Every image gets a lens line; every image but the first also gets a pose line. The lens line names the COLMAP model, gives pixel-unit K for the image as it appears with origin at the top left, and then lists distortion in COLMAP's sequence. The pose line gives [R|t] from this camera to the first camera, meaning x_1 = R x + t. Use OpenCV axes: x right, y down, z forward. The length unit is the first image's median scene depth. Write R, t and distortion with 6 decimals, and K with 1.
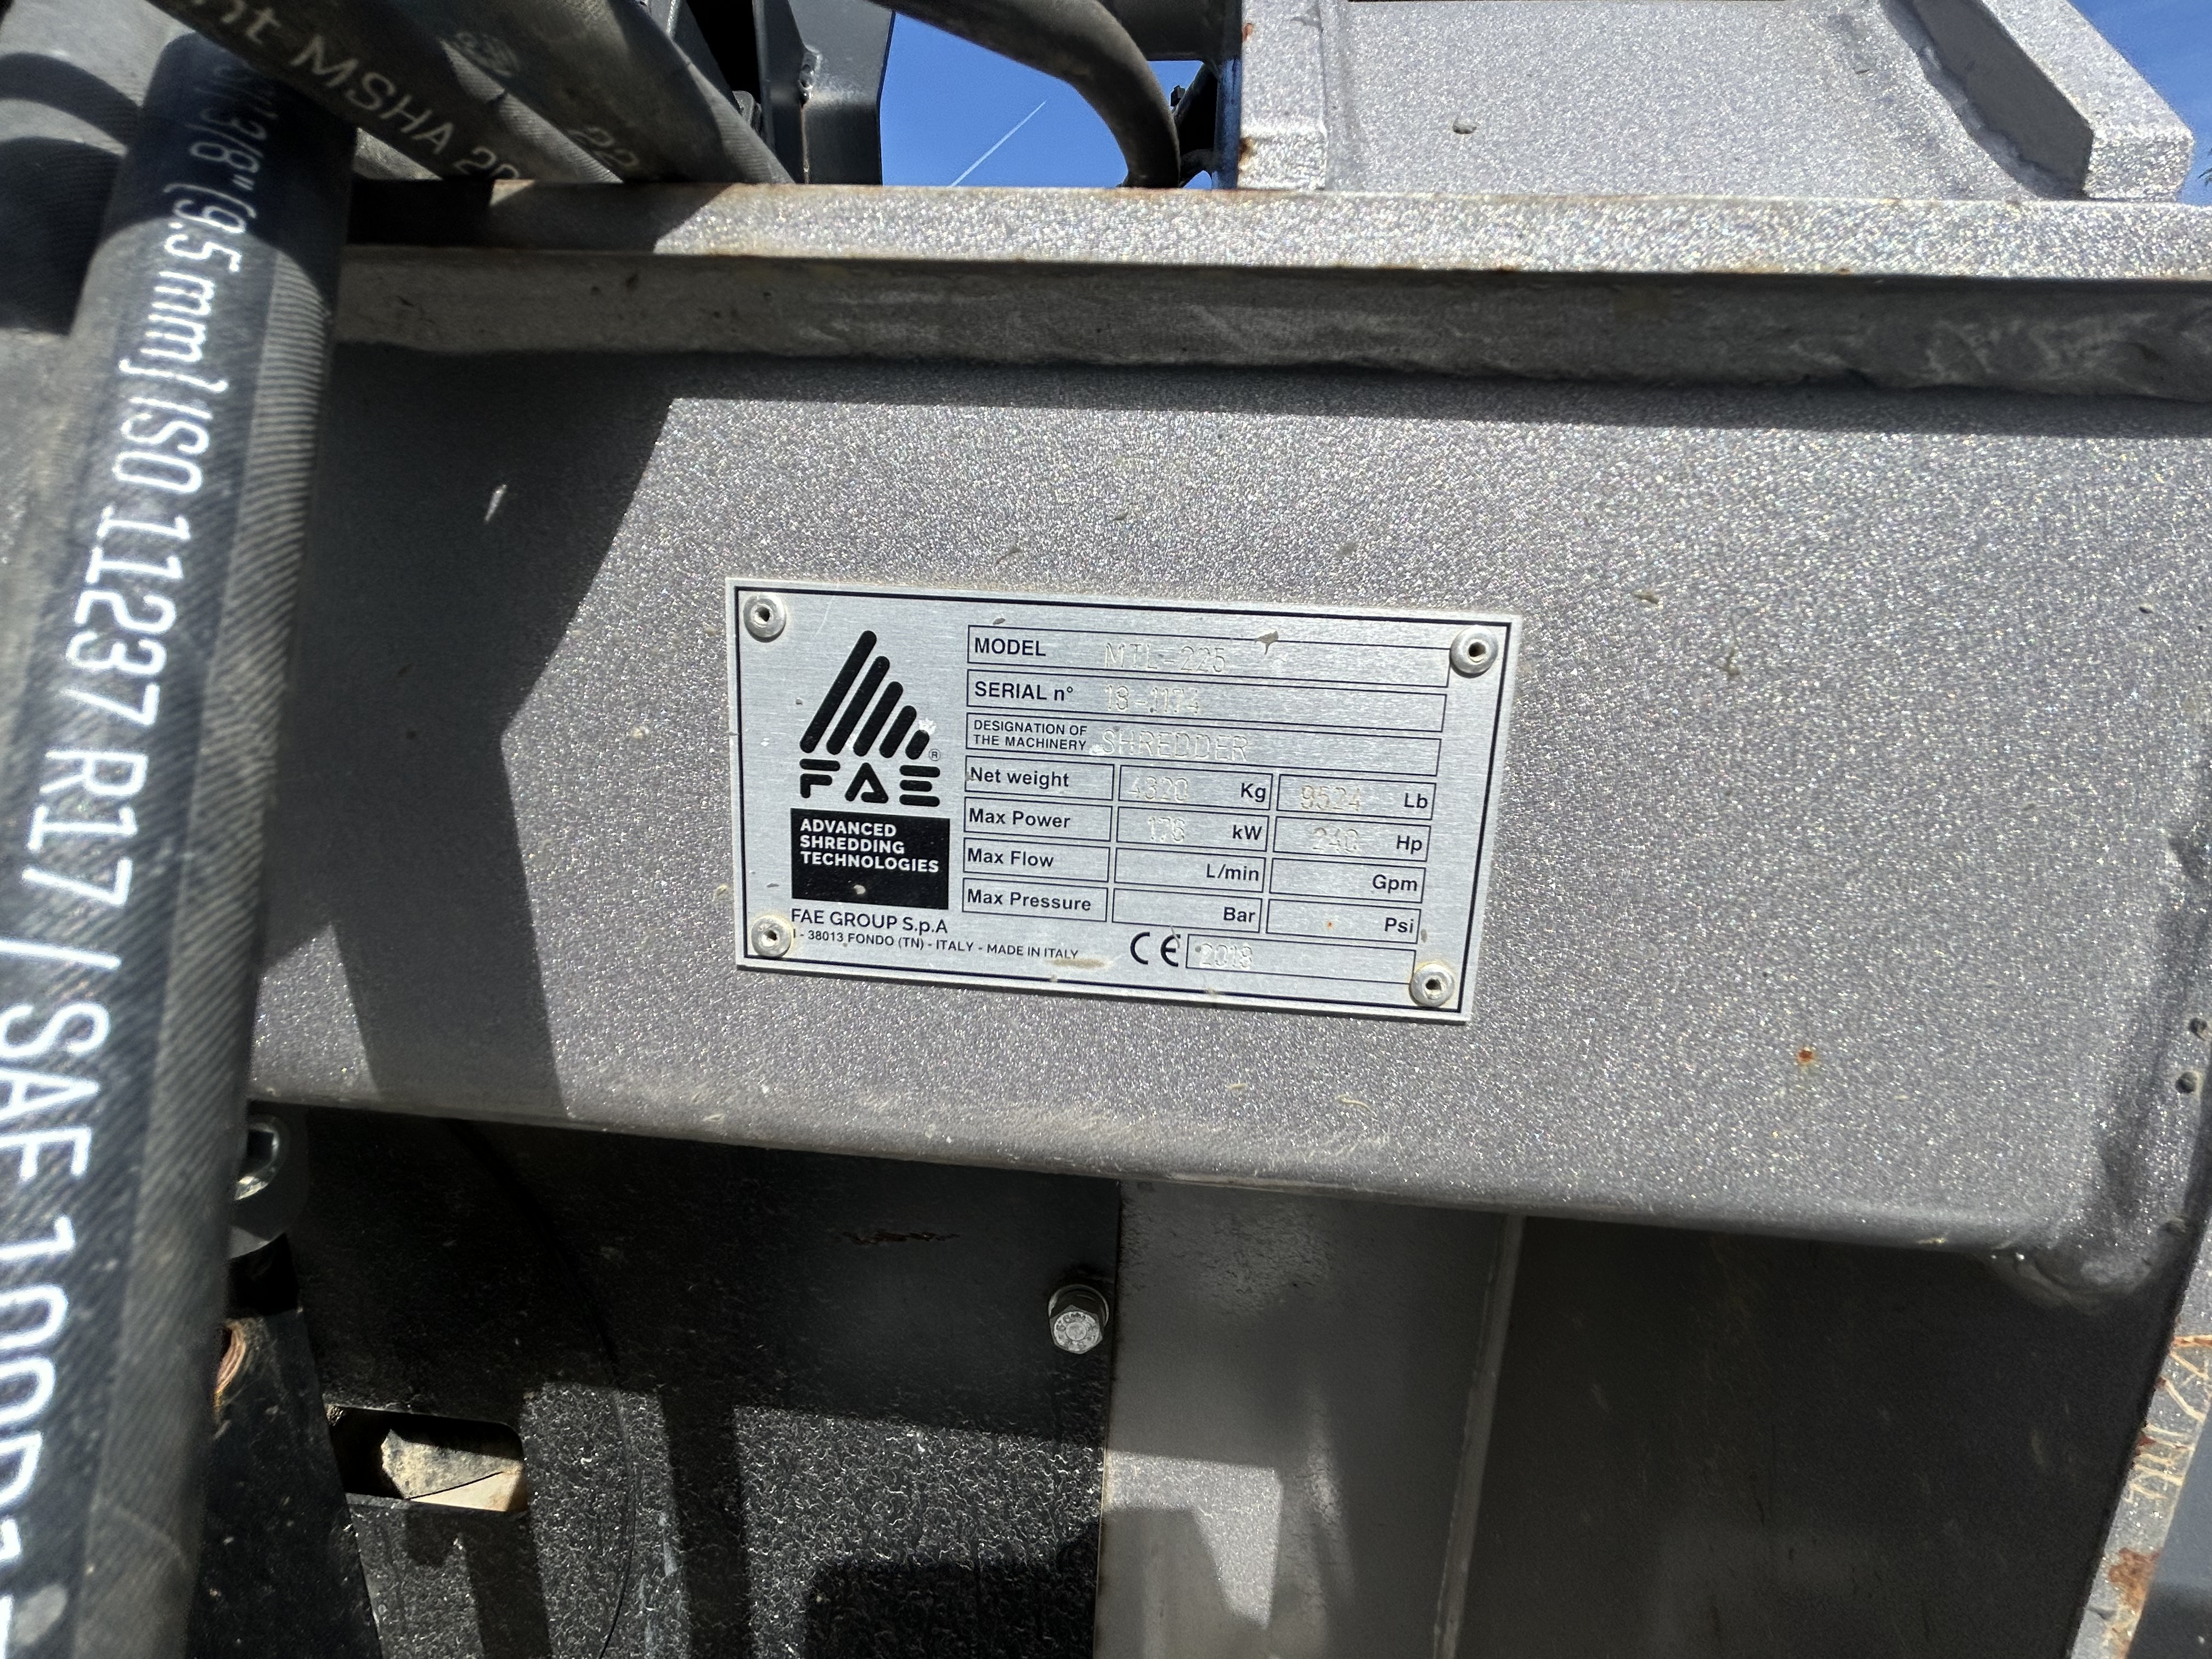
lens RADIAL K [[899.0, 0, 1125.0], [0, 899.0, 840.4], [0, 0, 1]] dist [0.002085, 0.000658]
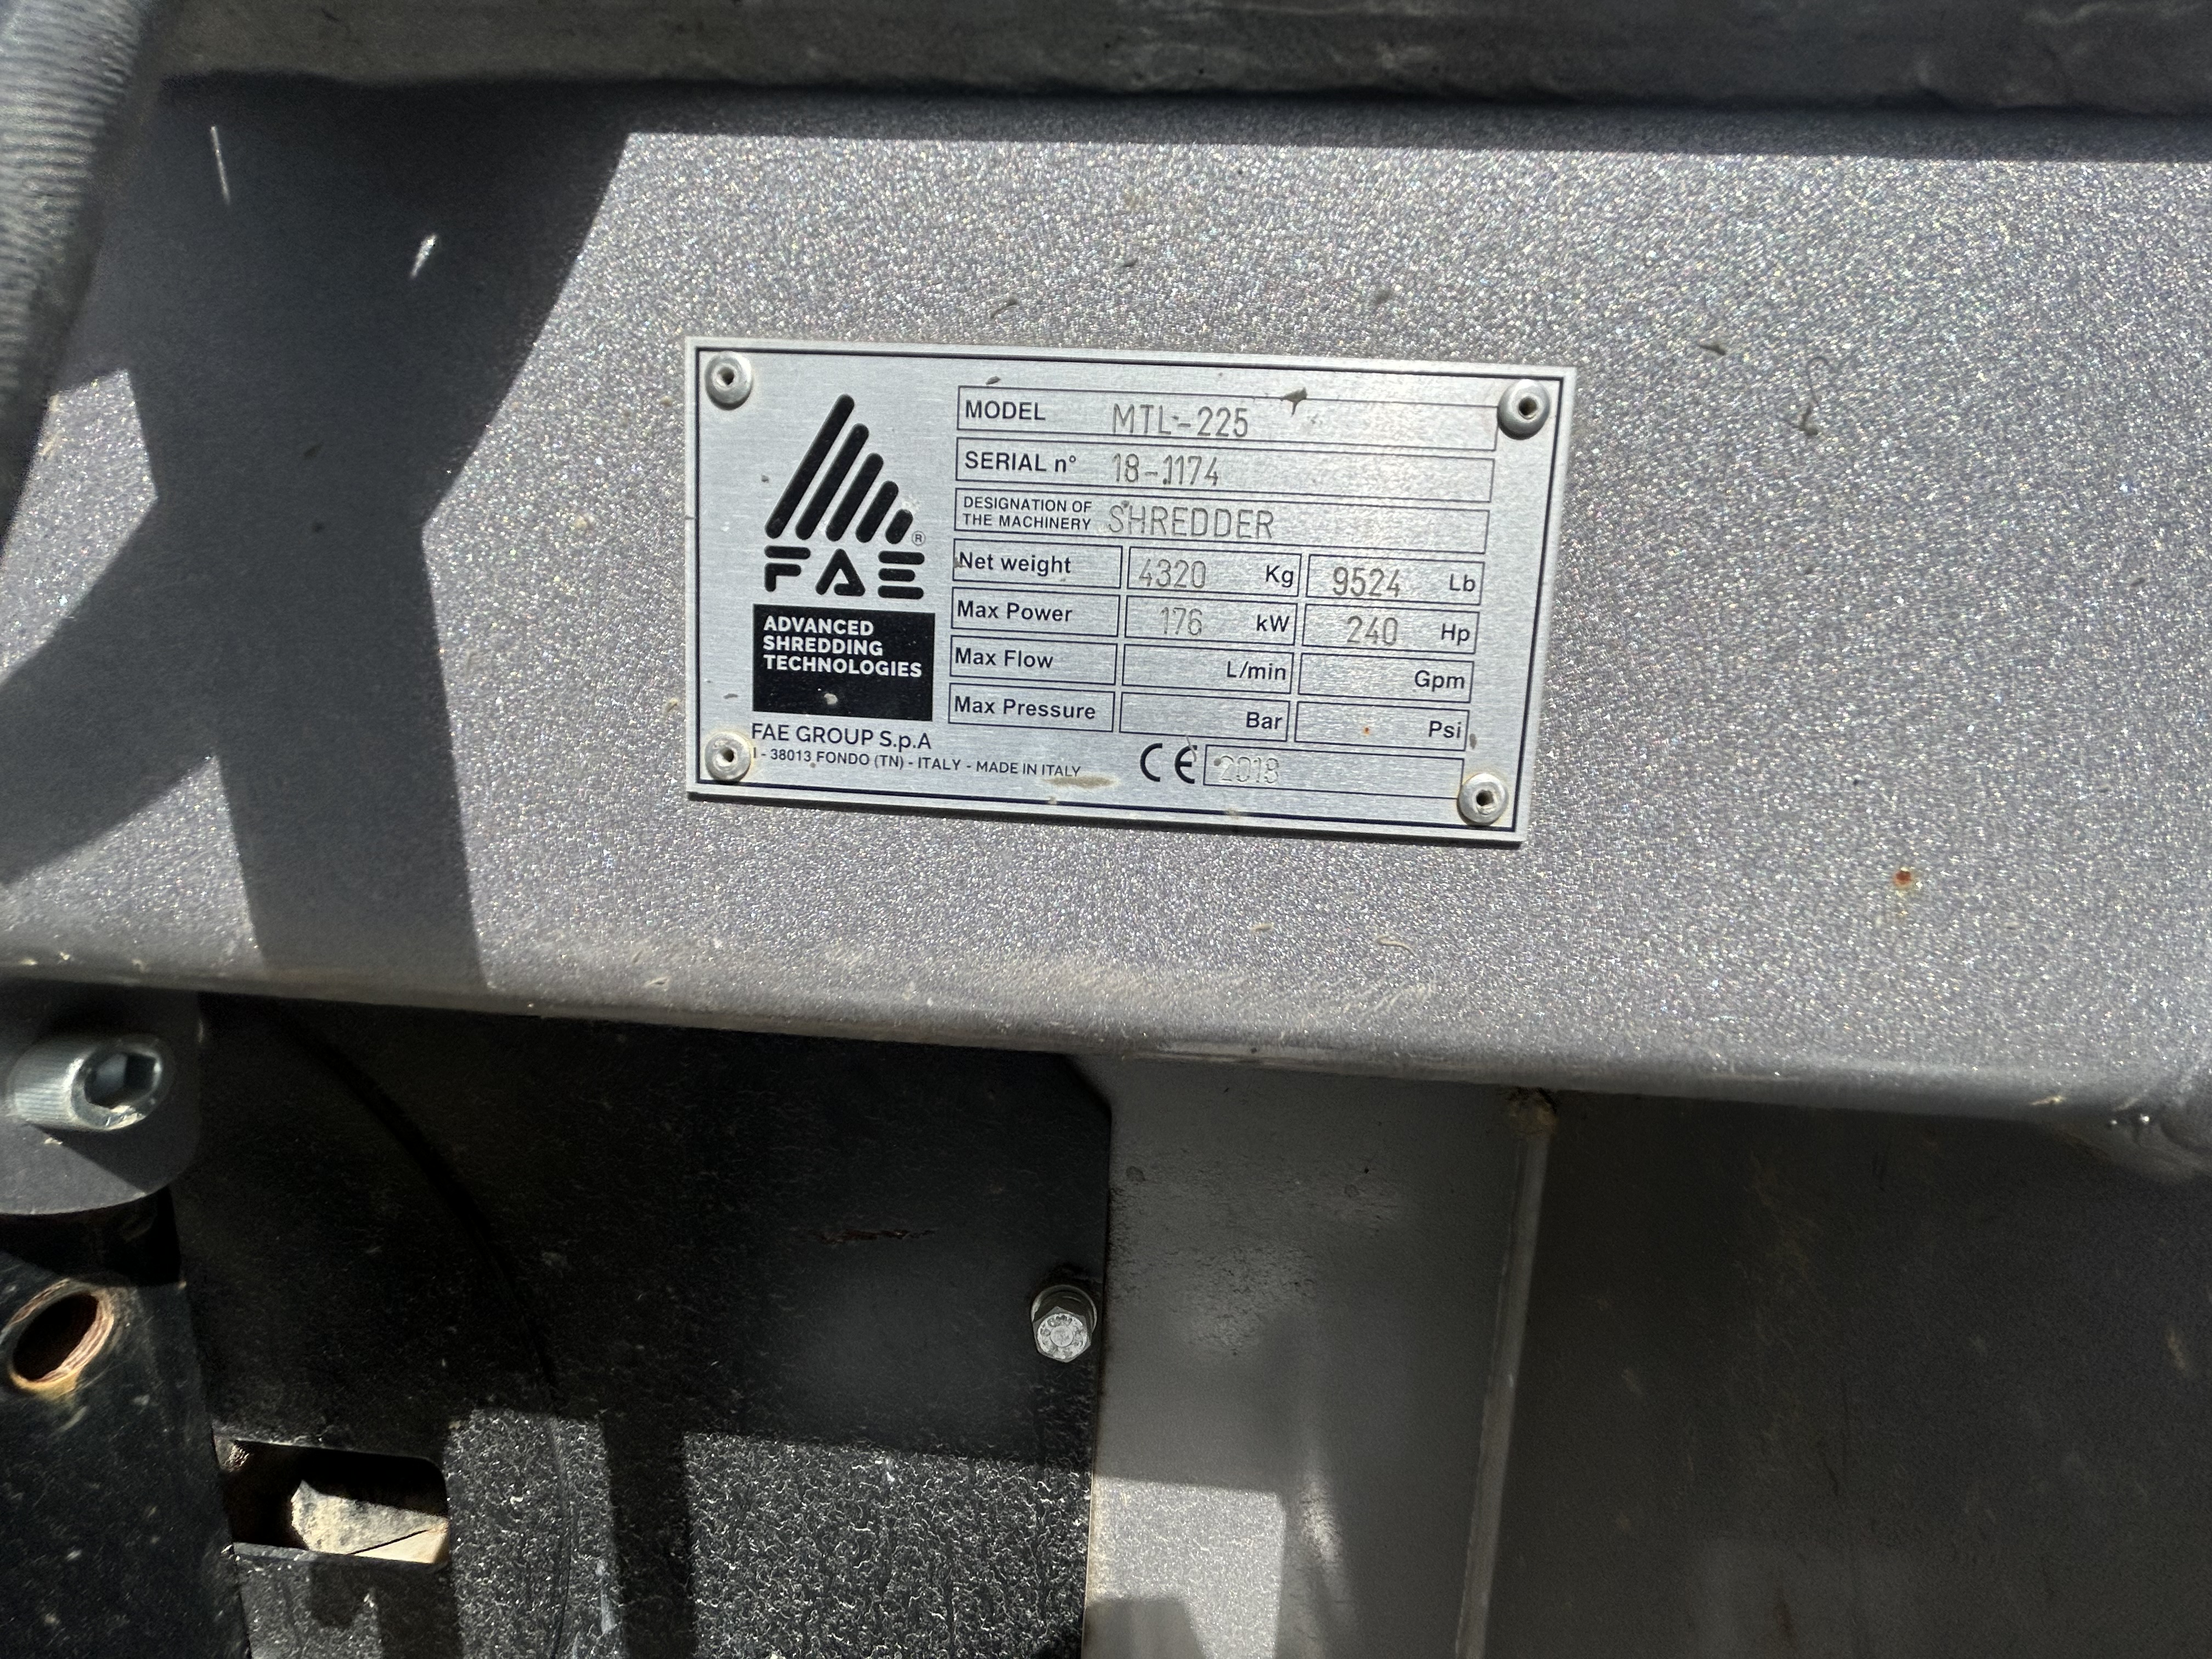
lens RADIAL K [[899.0, 0, 1122.7], [0, 899.0, 833.0], [0, 0, 1]] dist [0.002085, 0.000658]
pose [[0.999729, -0.002717, 0.023136, -0.031539], [0.004171, 0.998003, -0.063025, 0.244065], [-0.022919, 0.063104, 0.997744, 0.127966]]
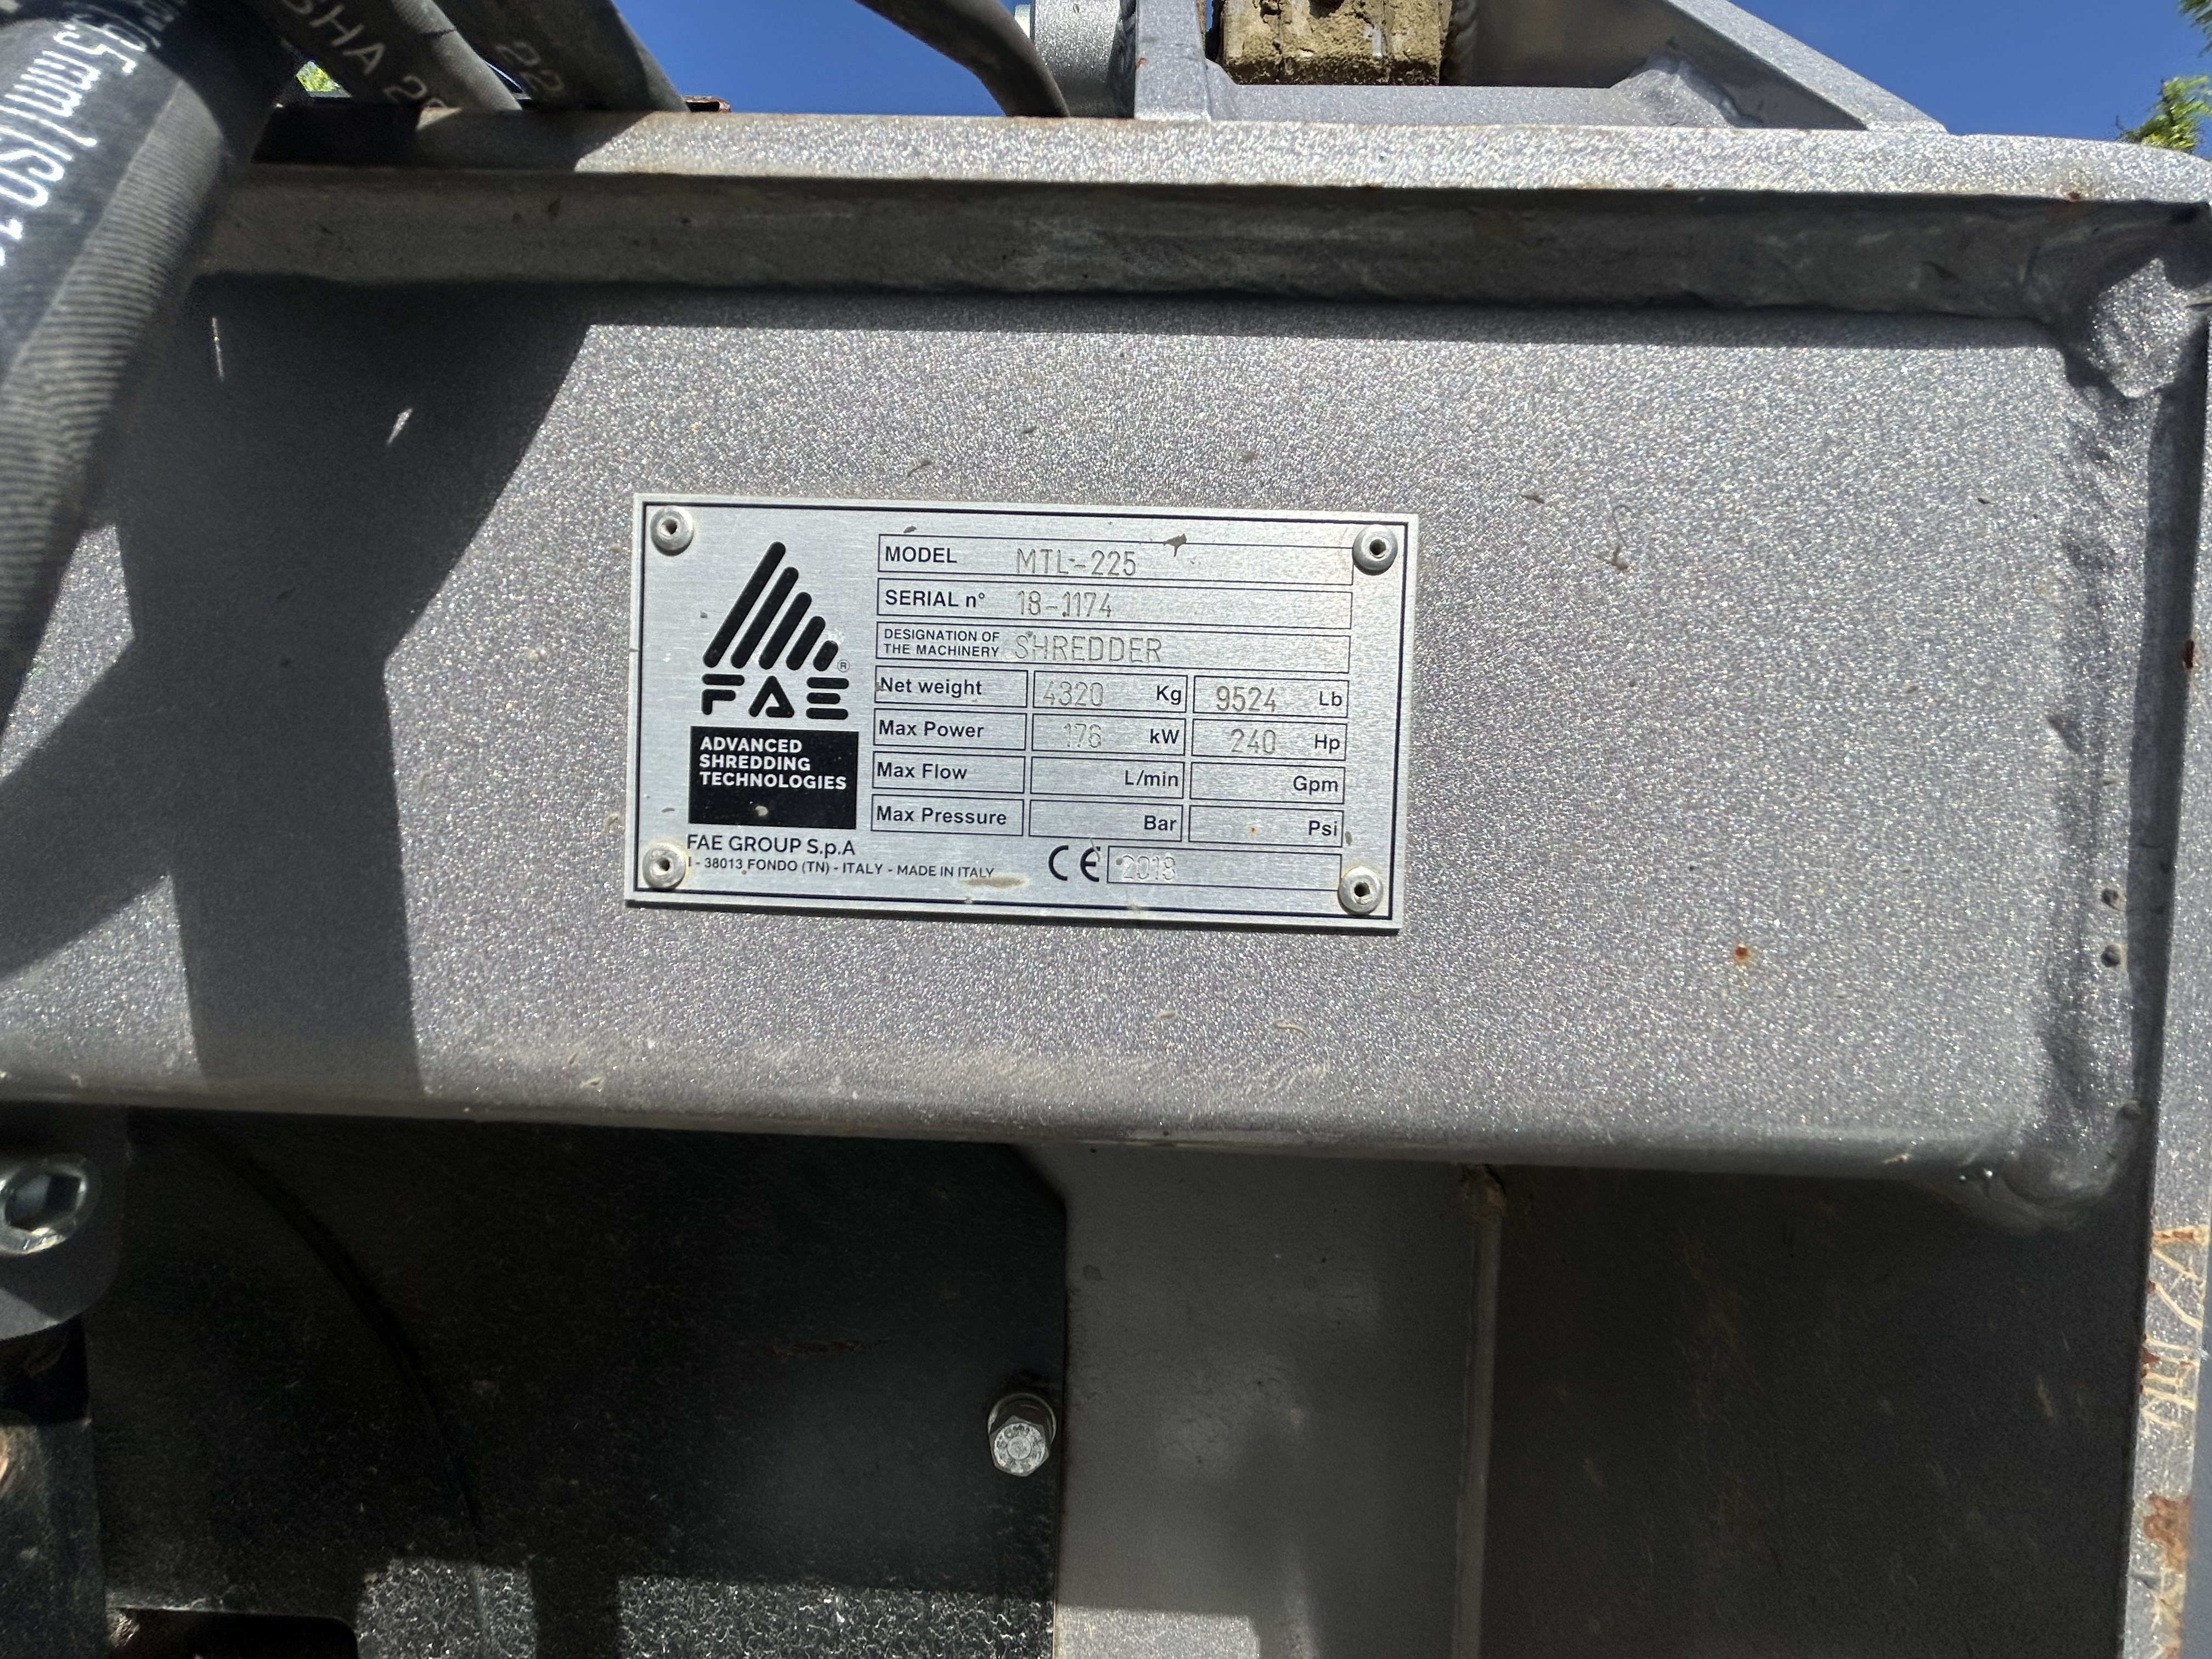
lens RADIAL K [[899.0, 0, 1123.3], [0, 899.0, 834.4], [0, 0, 1]] dist [0.002085, 0.000658]
pose [[0.998314, -0.020175, 0.054418, 0.034296], [0.028670, 0.986675, -0.160156, 0.244848], [-0.050462, 0.161446, 0.985591, 0.048742]]
